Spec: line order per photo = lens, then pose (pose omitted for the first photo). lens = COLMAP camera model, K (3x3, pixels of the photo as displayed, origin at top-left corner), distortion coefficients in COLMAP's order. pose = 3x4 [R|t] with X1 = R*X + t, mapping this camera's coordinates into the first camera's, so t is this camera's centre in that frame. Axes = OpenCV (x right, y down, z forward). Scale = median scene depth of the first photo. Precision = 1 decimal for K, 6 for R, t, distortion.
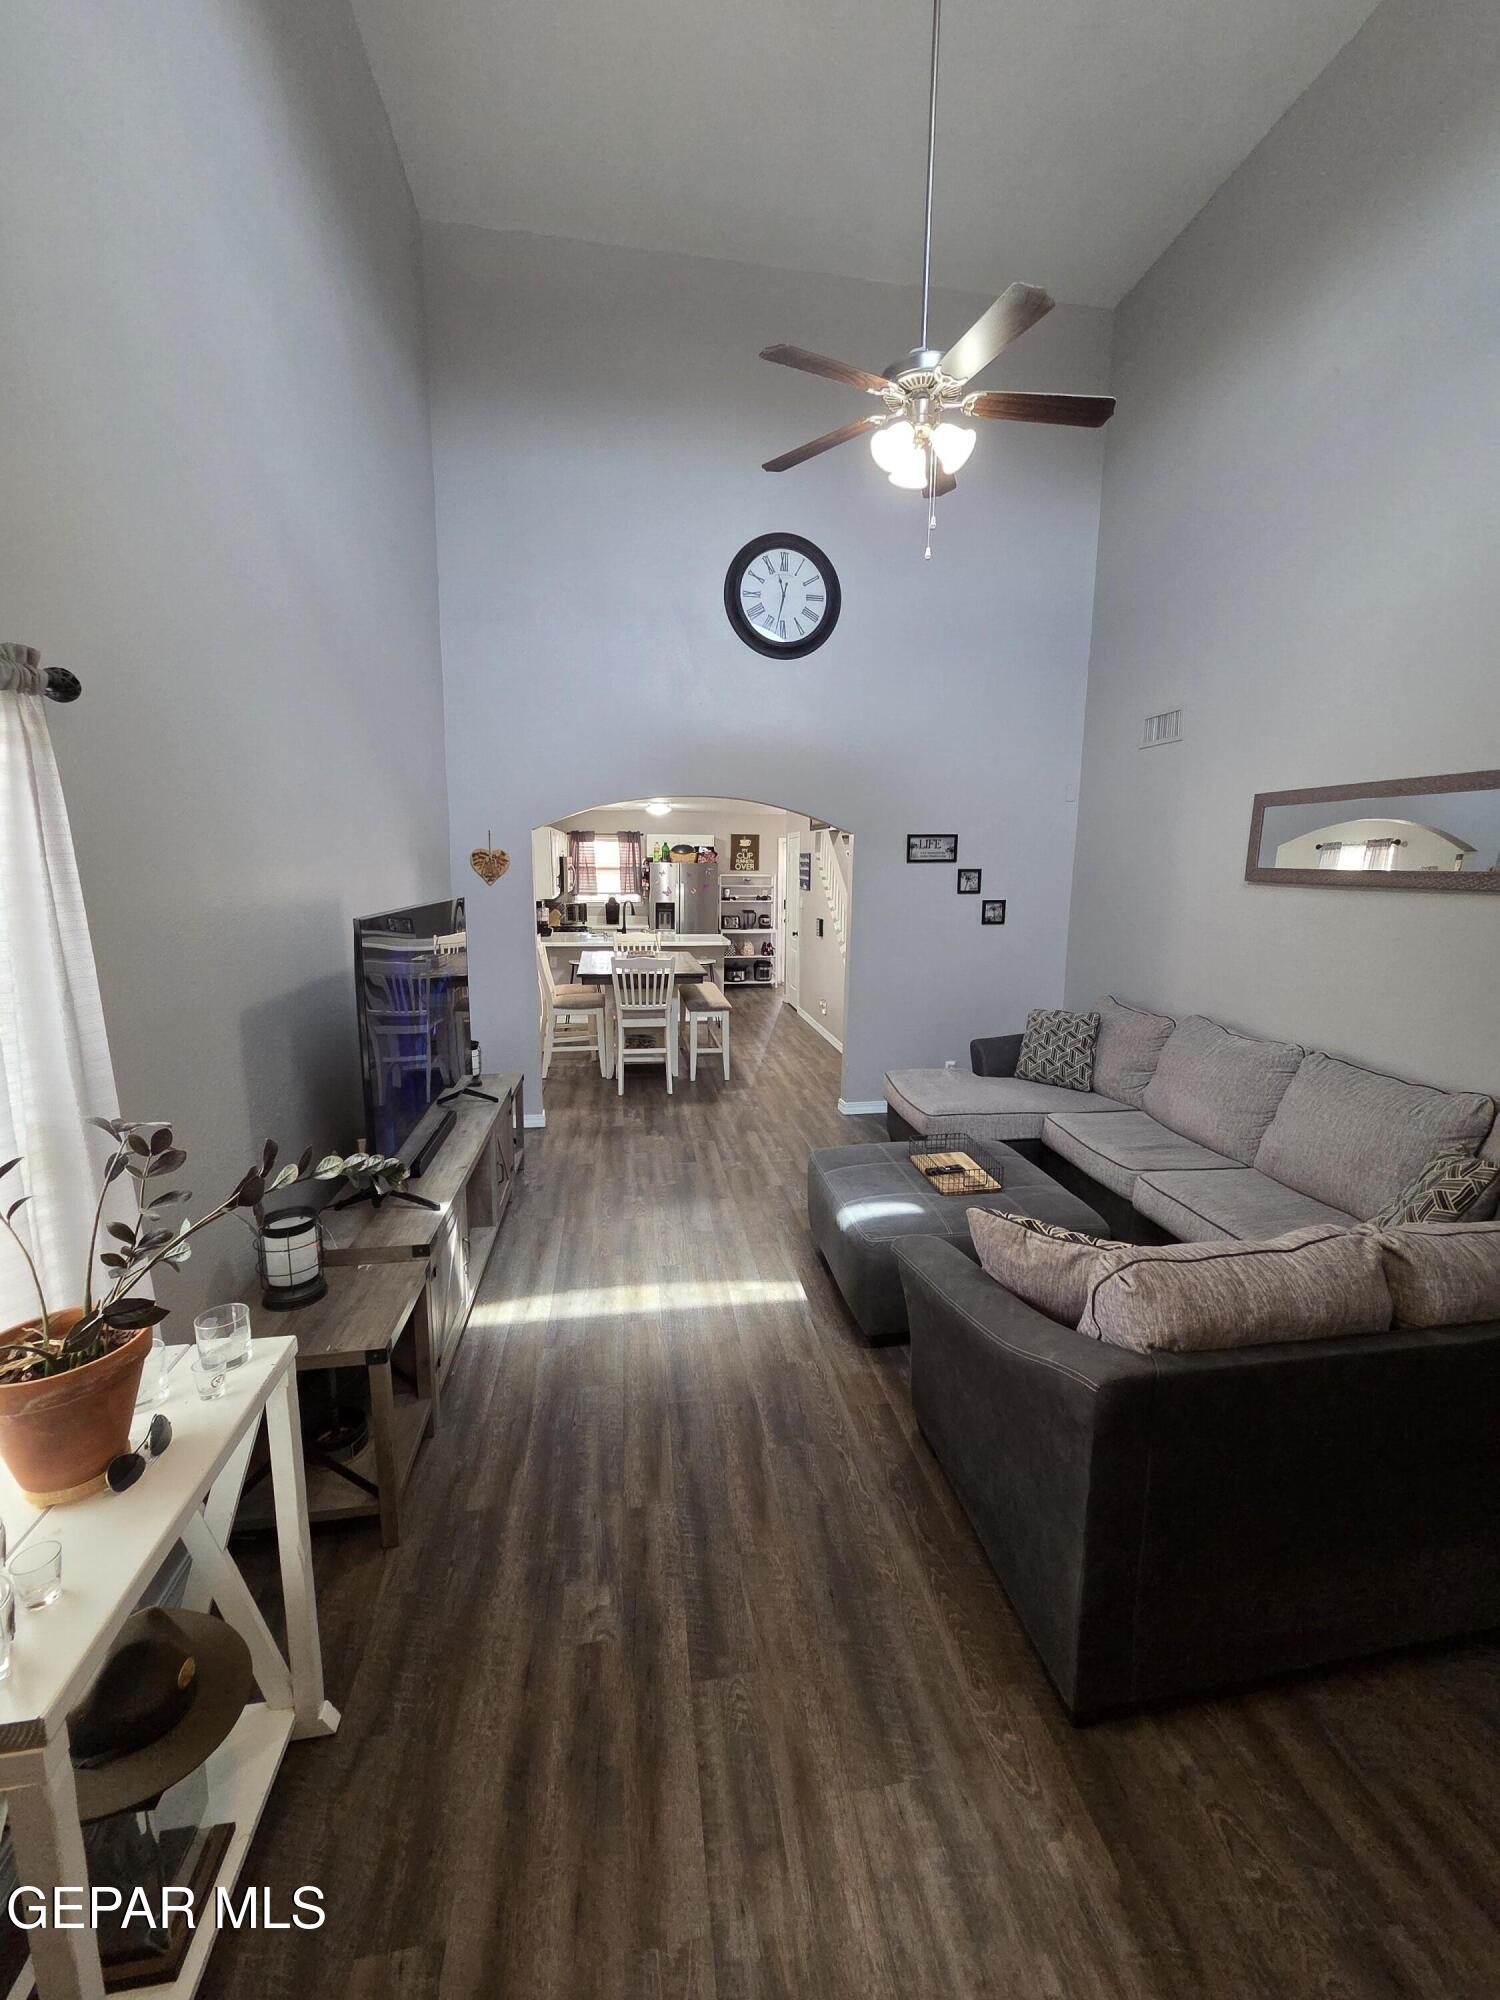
lens RADIAL K [[817.6, 0, 750.3], [0, 817.6, 1001.8], [0, 0, 1]] dist [-0.002991, 0.000027]
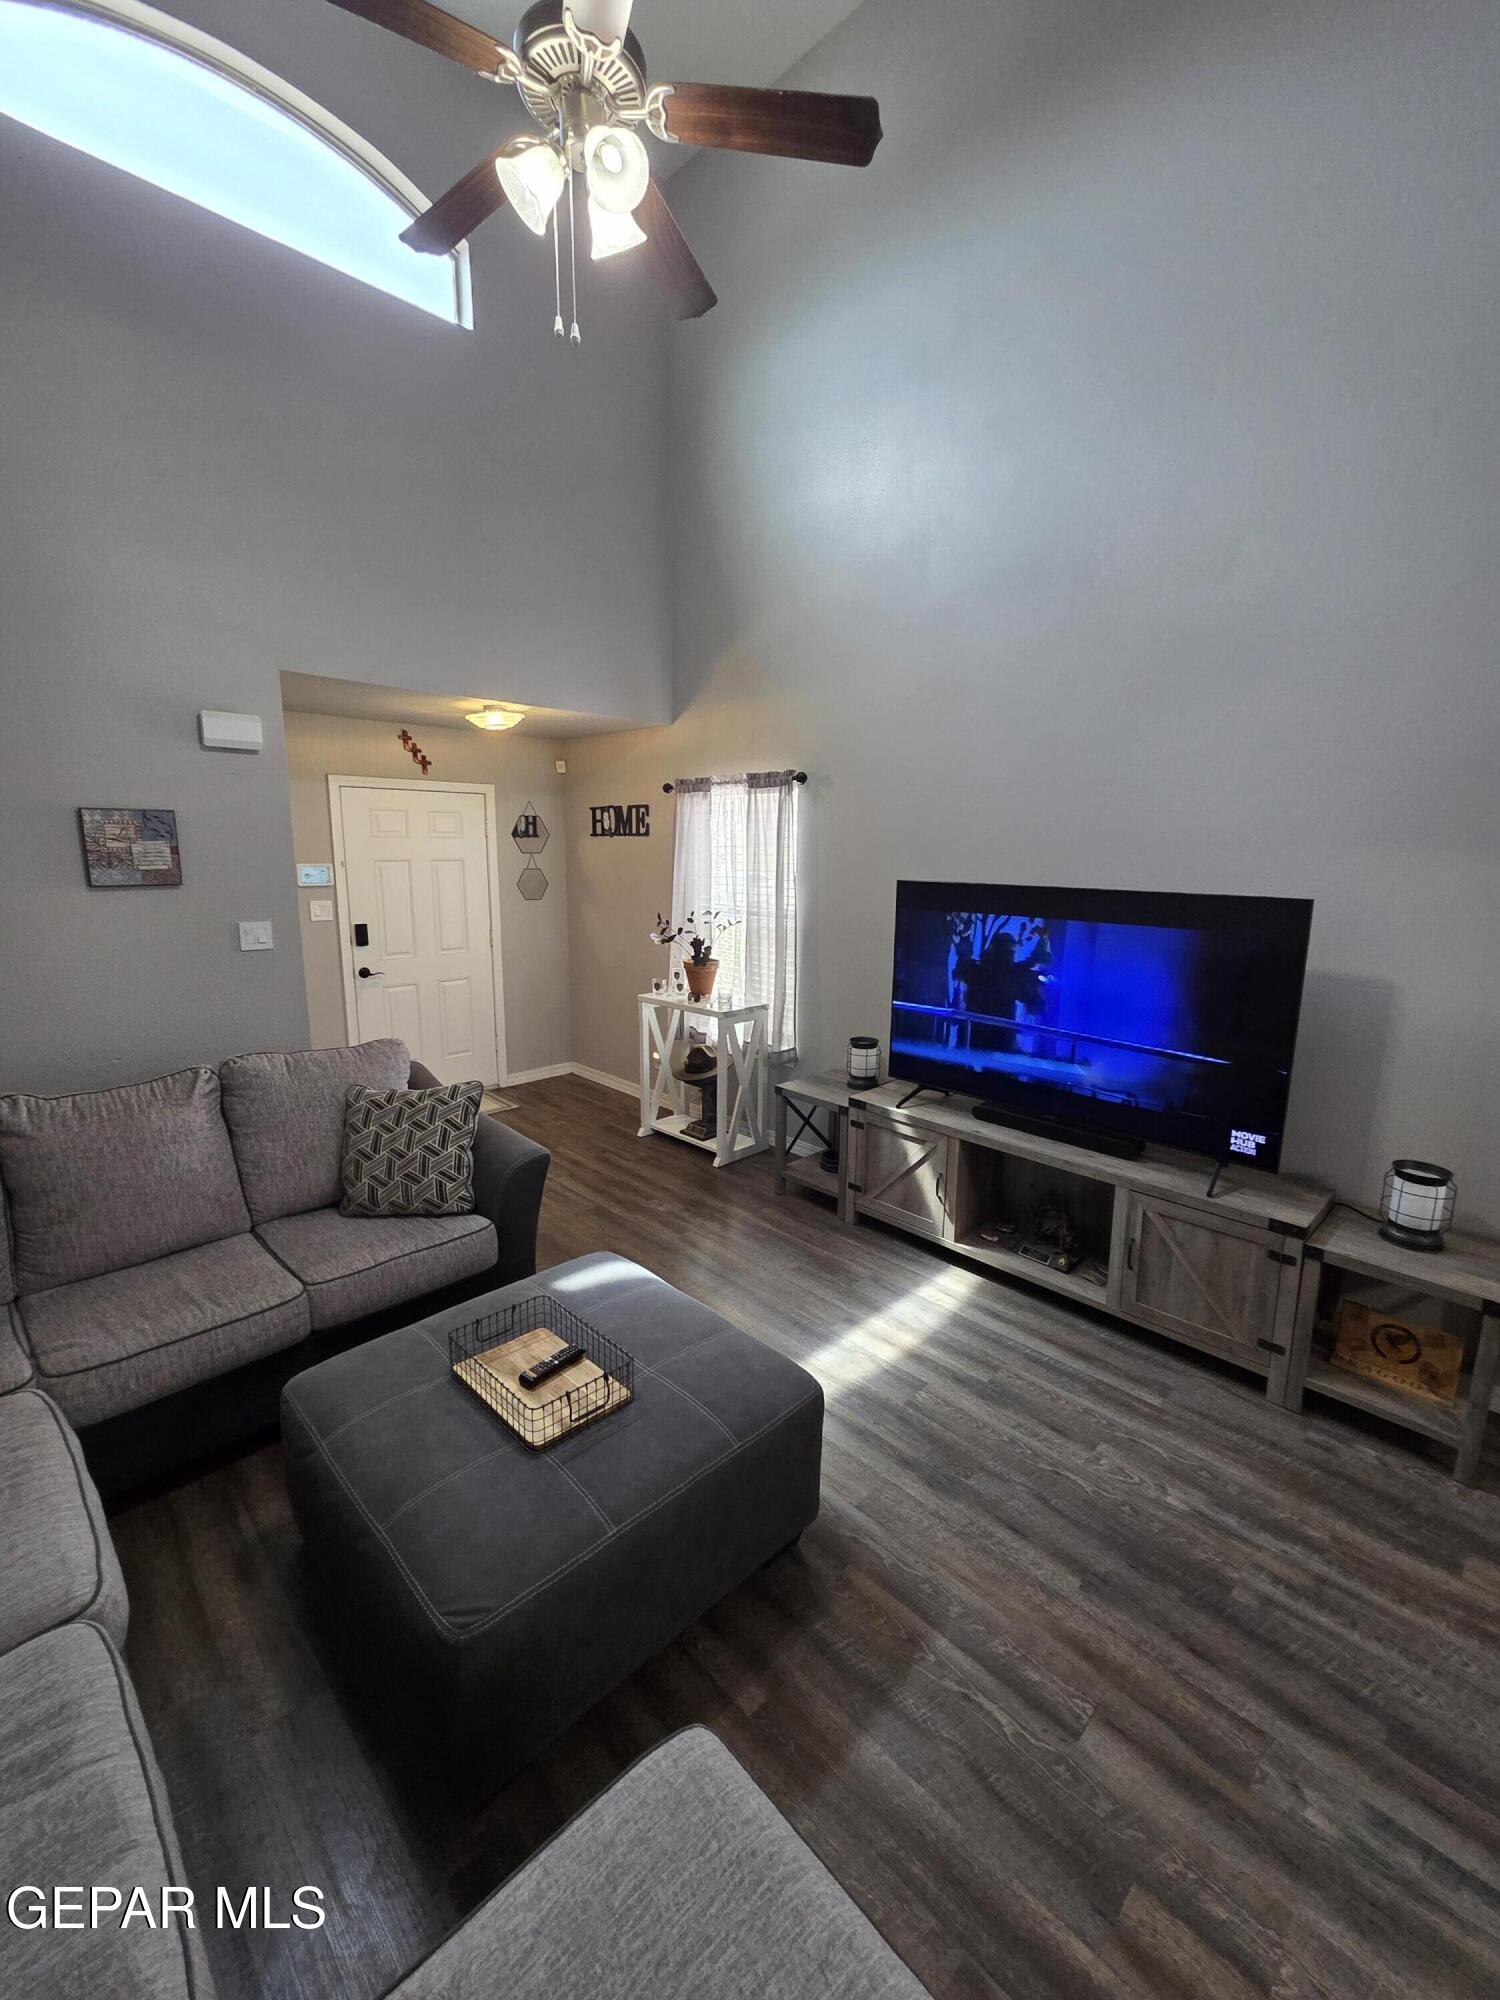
lens RADIAL K [[817.6, 0, 751.6], [0, 817.6, 994.0], [0, 0, 1]] dist [-0.002991, 0.000027]
pose [[-0.810841, 0.093639, -0.577727, 0.432551], [-0.111624, 0.944256, 0.309711, -0.233140], [0.574524, 0.315614, -0.755189, 1.434032]]
